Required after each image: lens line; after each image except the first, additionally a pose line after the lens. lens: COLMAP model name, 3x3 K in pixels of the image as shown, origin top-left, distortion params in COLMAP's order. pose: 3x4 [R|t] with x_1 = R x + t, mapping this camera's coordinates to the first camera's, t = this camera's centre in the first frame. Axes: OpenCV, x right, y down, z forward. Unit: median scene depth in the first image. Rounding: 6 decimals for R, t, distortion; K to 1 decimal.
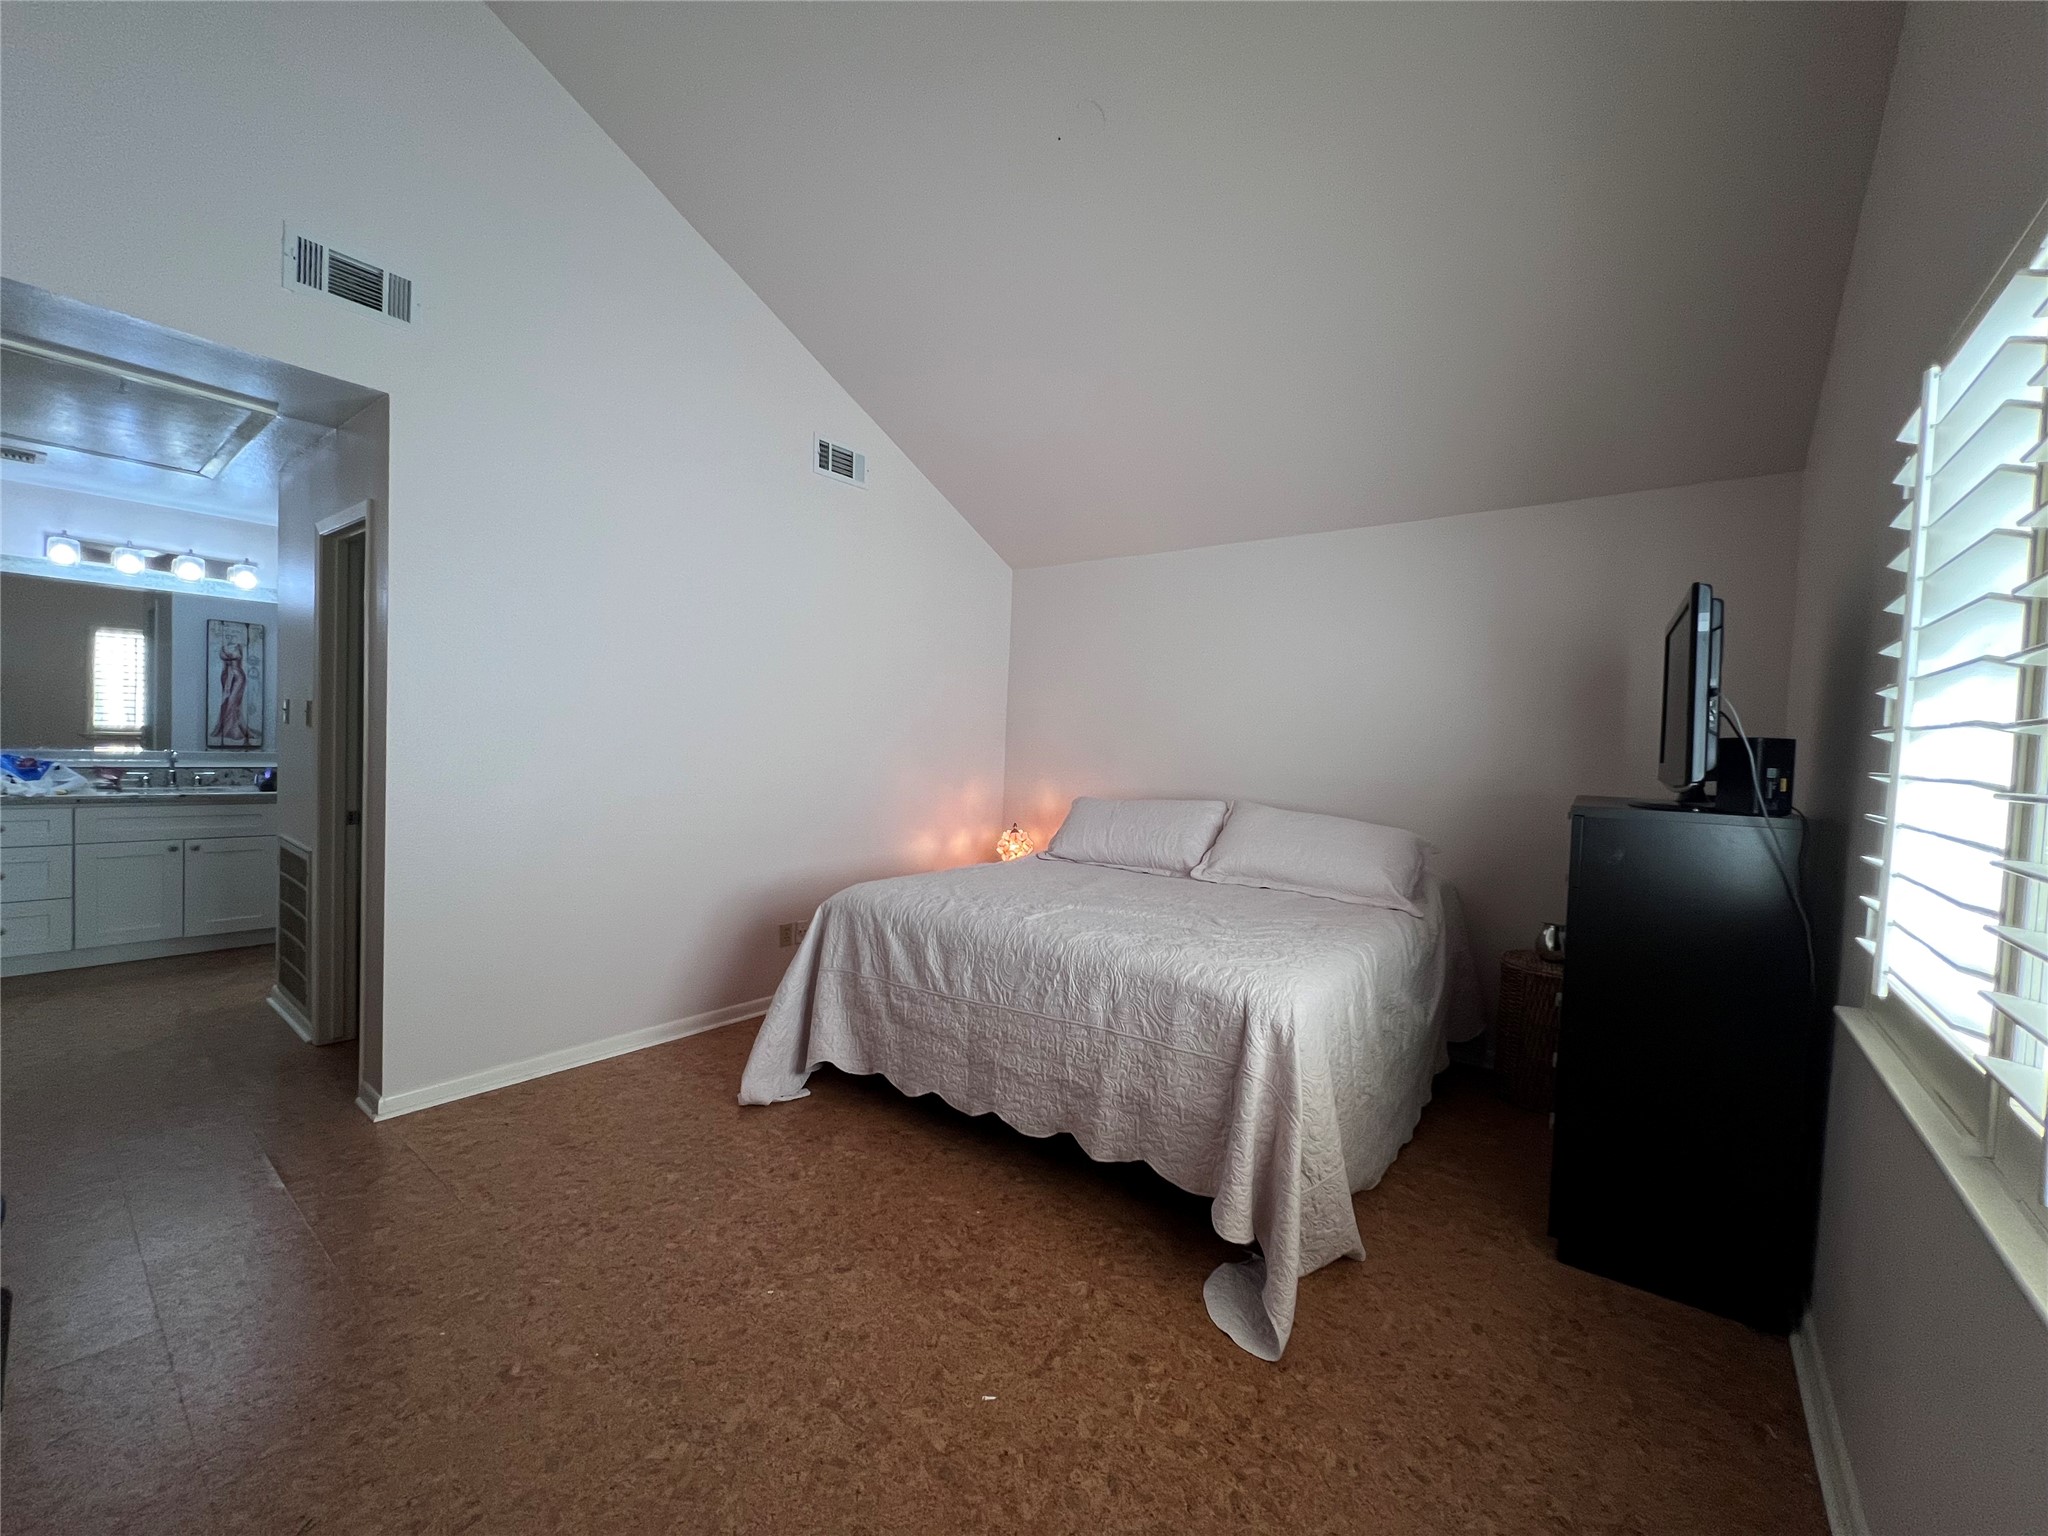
lens RADIAL K [[816.5, 0, 1028.7], [0, 816.5, 766.6], [0, 0, 1]] dist [-0.000368, -0.000322]
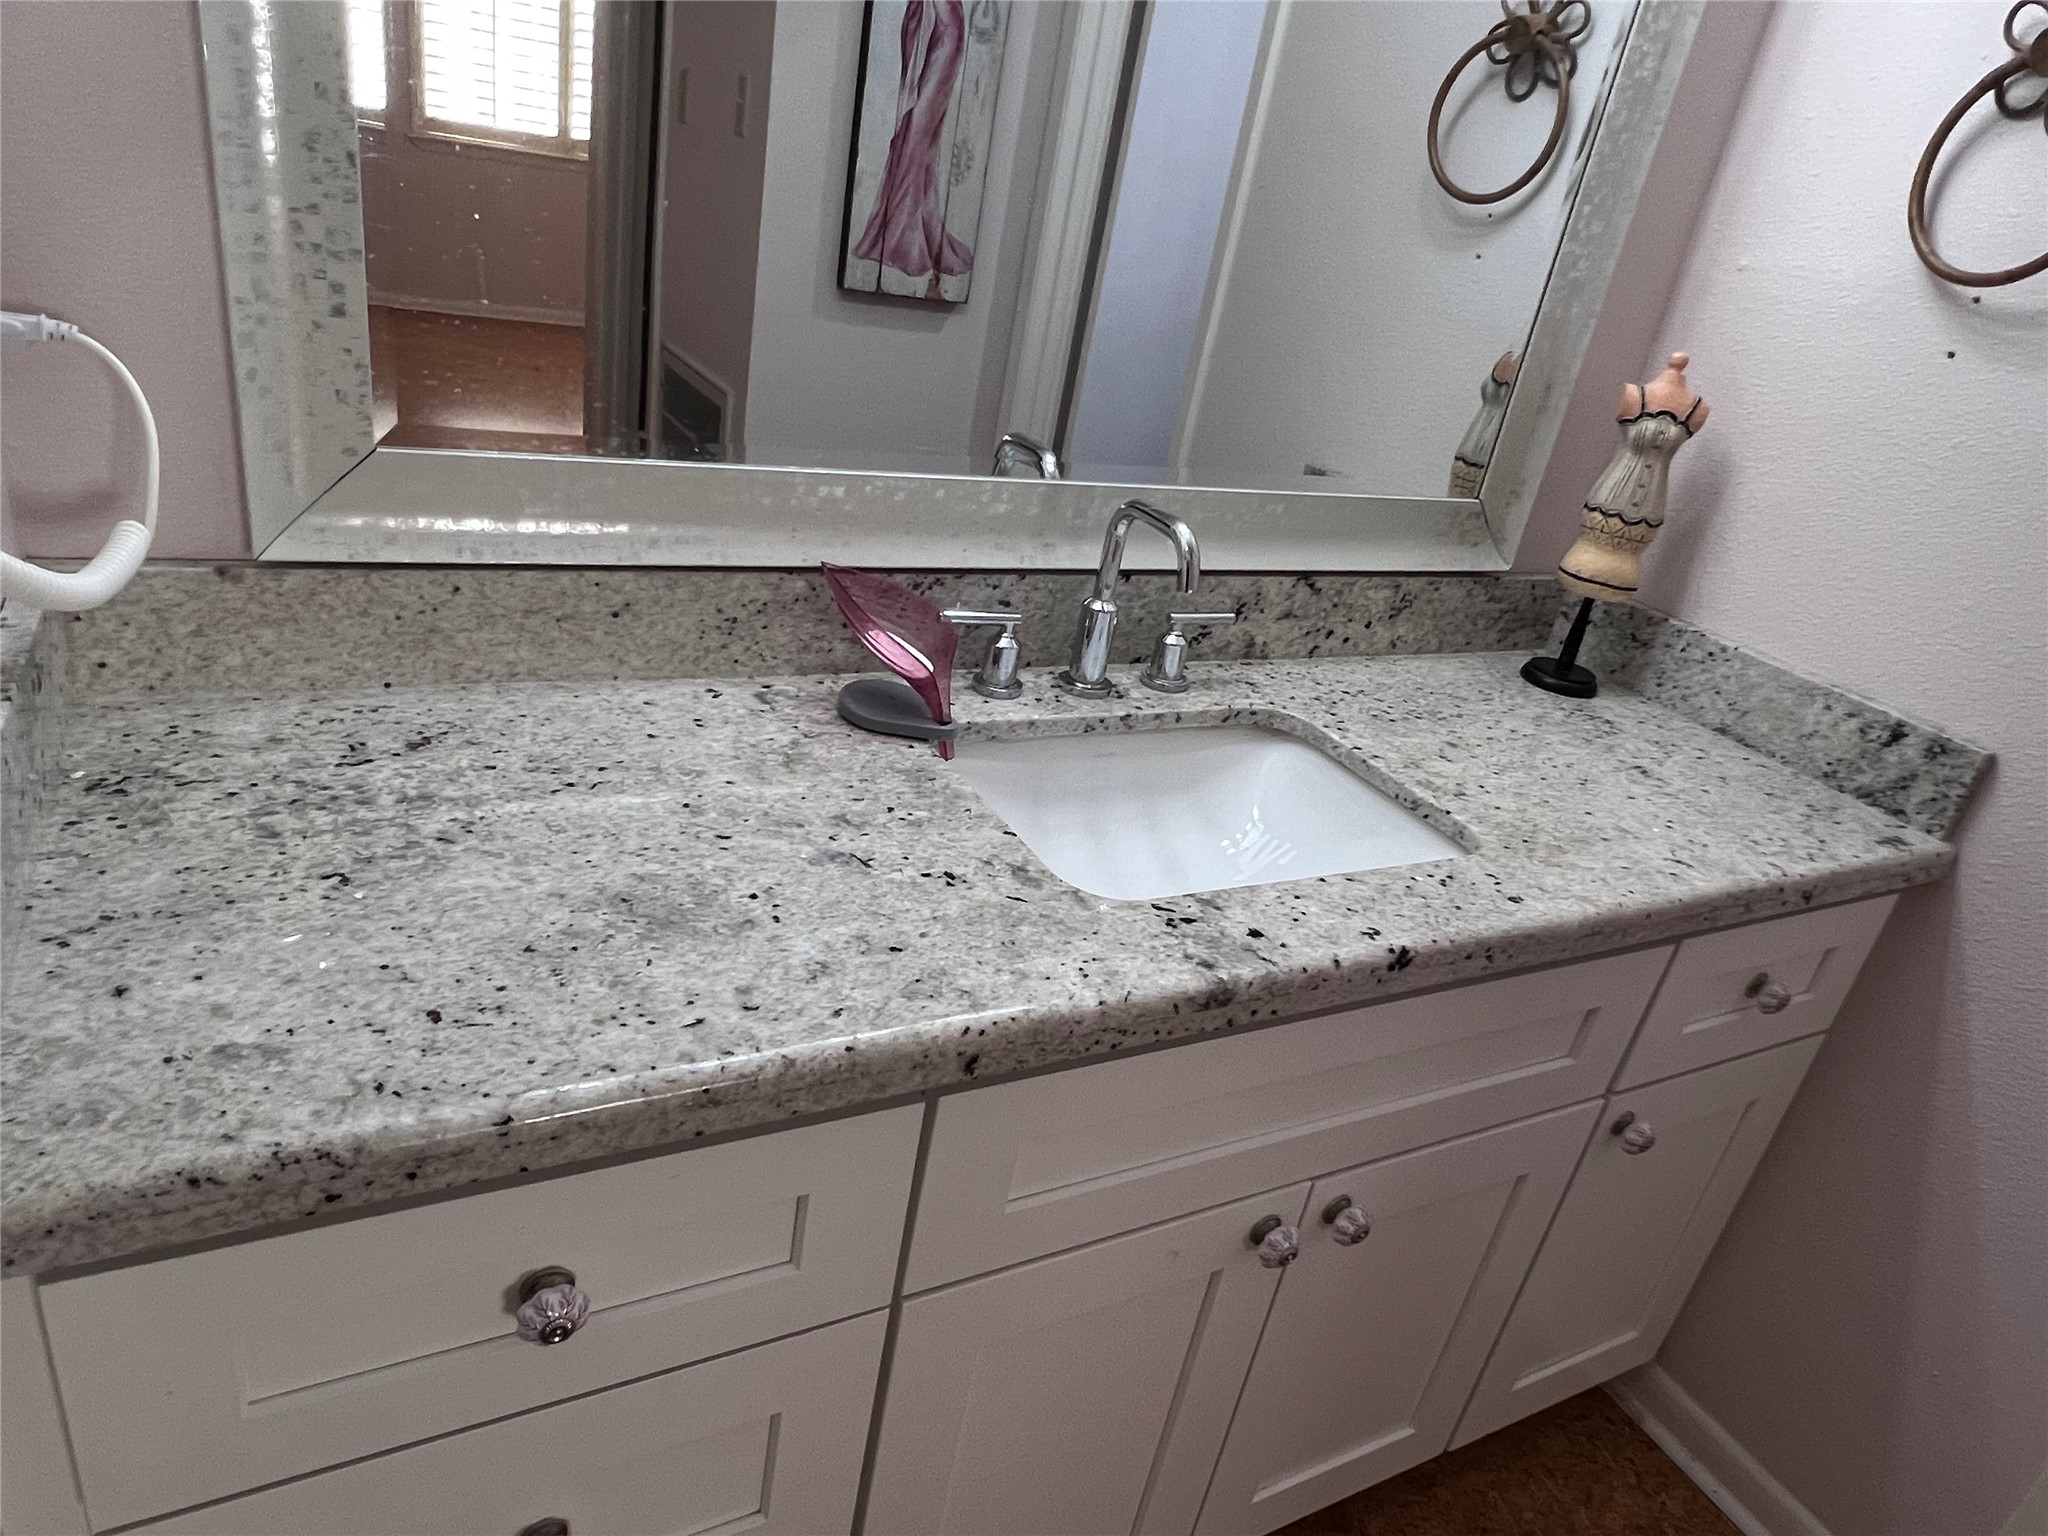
lens RADIAL K [[1287.8, 0, 1025.9], [0, 1287.8, 785.7], [0, 0, 1]] dist [-0.015329, 0.007103]
pose [[0.908400, 0.276415, -0.313695, -0.790848], [-0.144070, 0.911274, 0.385777, -0.052672], [0.392496, -0.305245, 0.867624, 0.604490]]
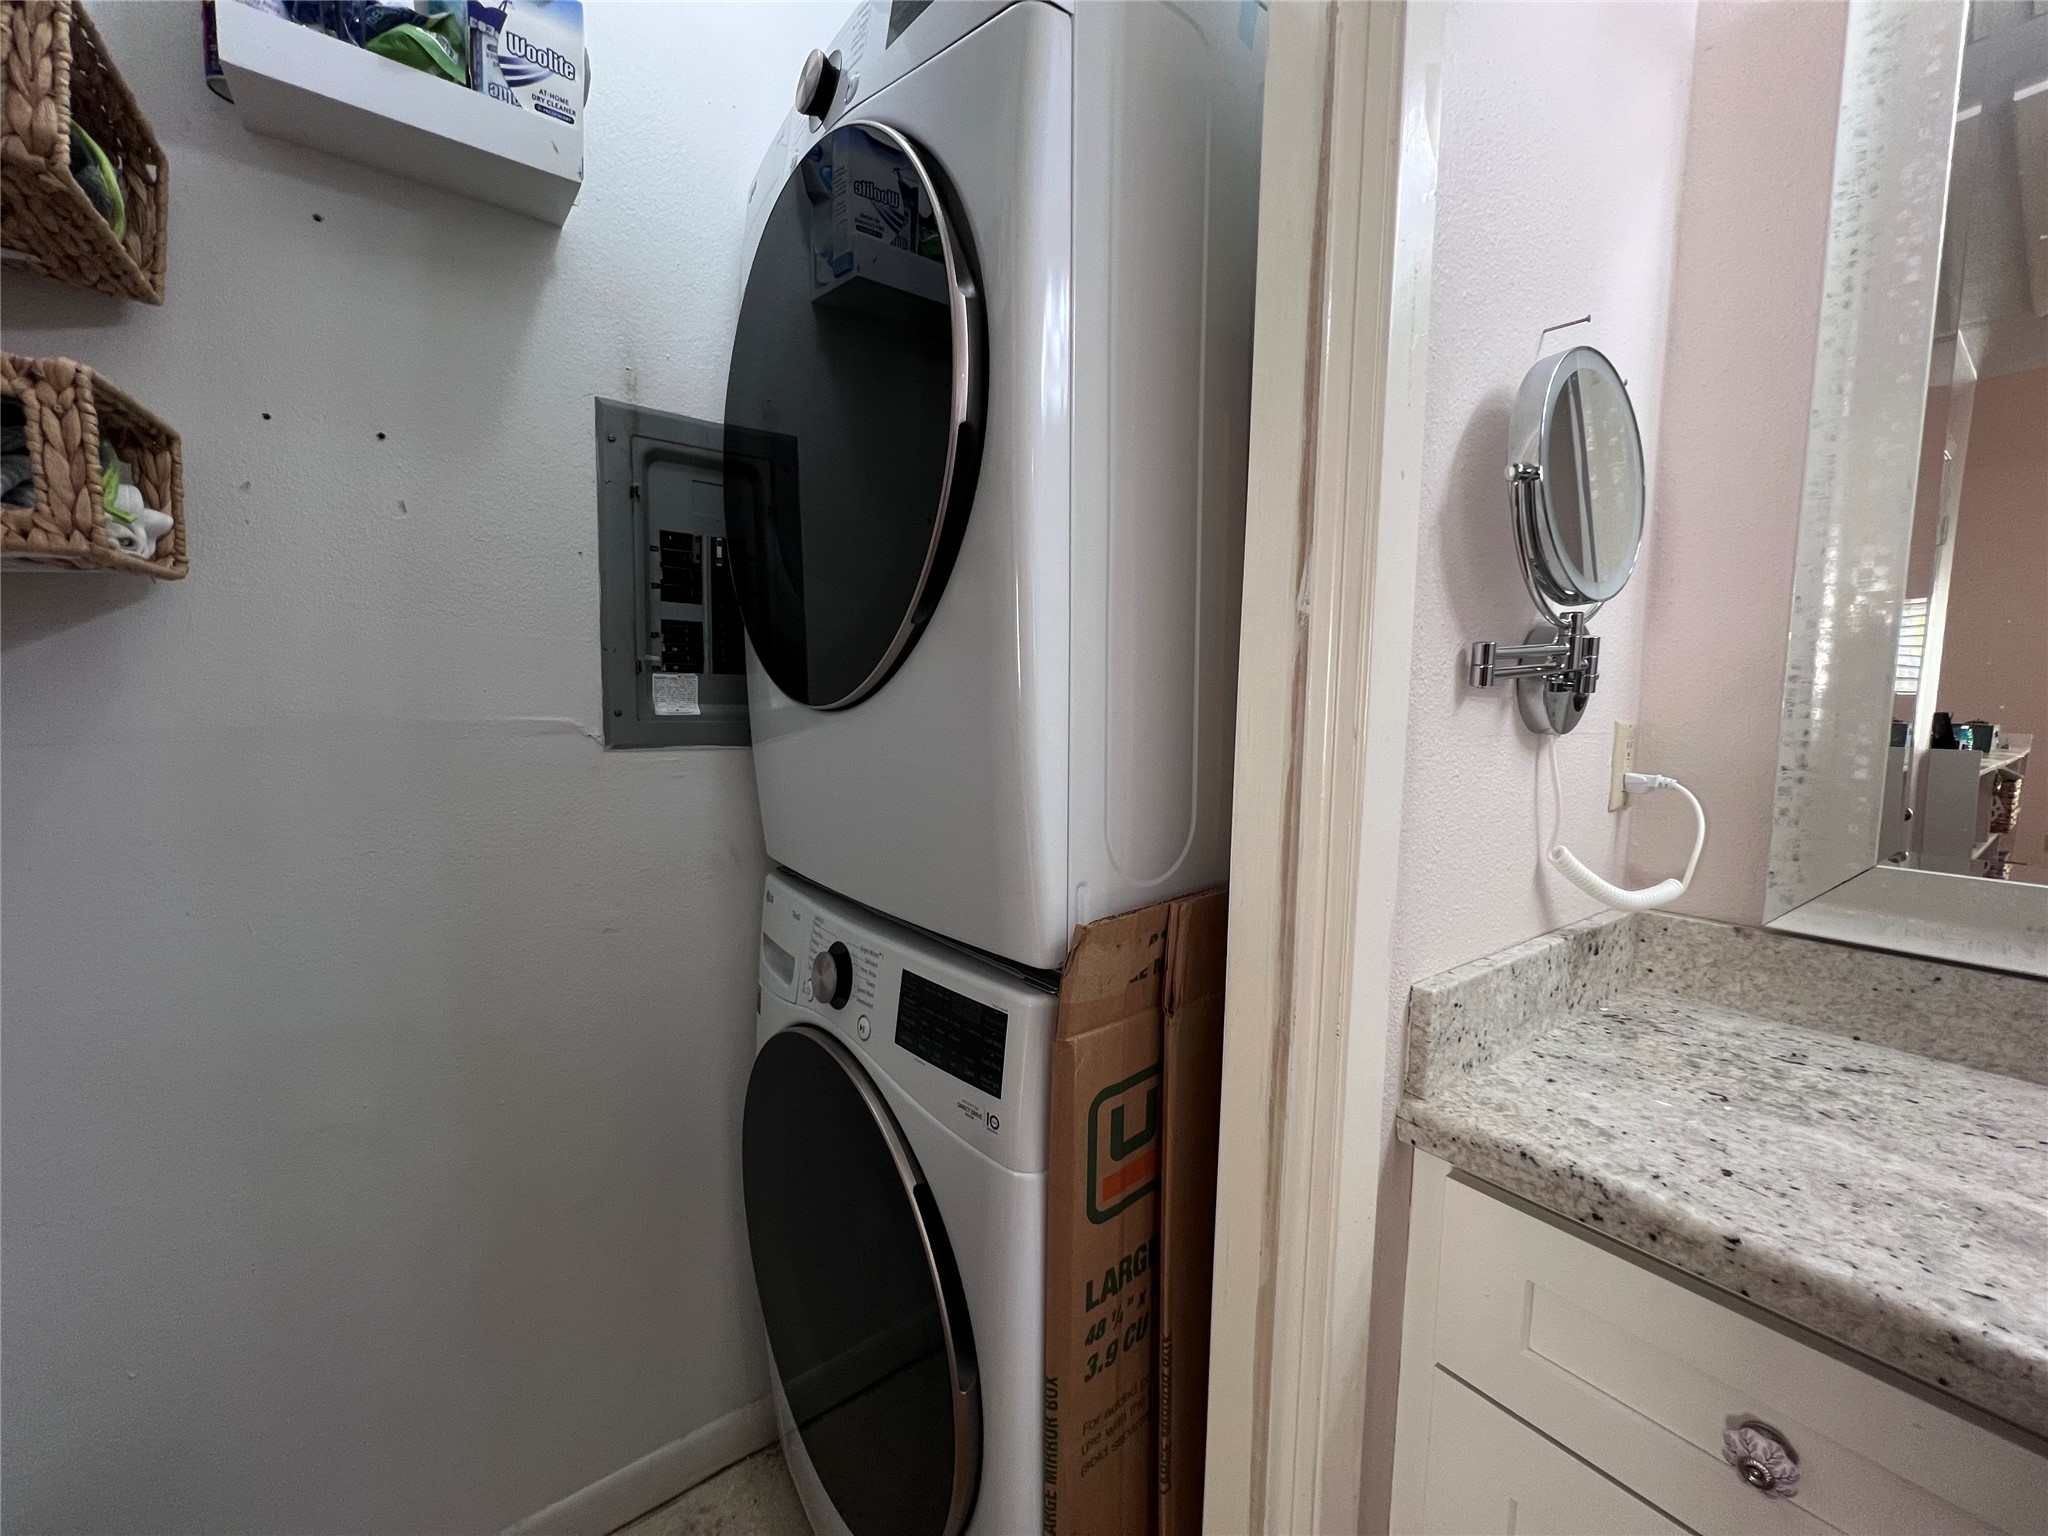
lens RADIAL K [[816.5, 0, 1028.9], [0, 816.5, 768.7], [0, 0, 1]] dist [-0.000368, -0.000322]
pose [[-0.254508, 0.035005, -0.966437, -0.743667], [-0.064673, 0.996491, 0.053125, -0.030929], [0.964906, 0.076023, -0.251351, 0.614498]]
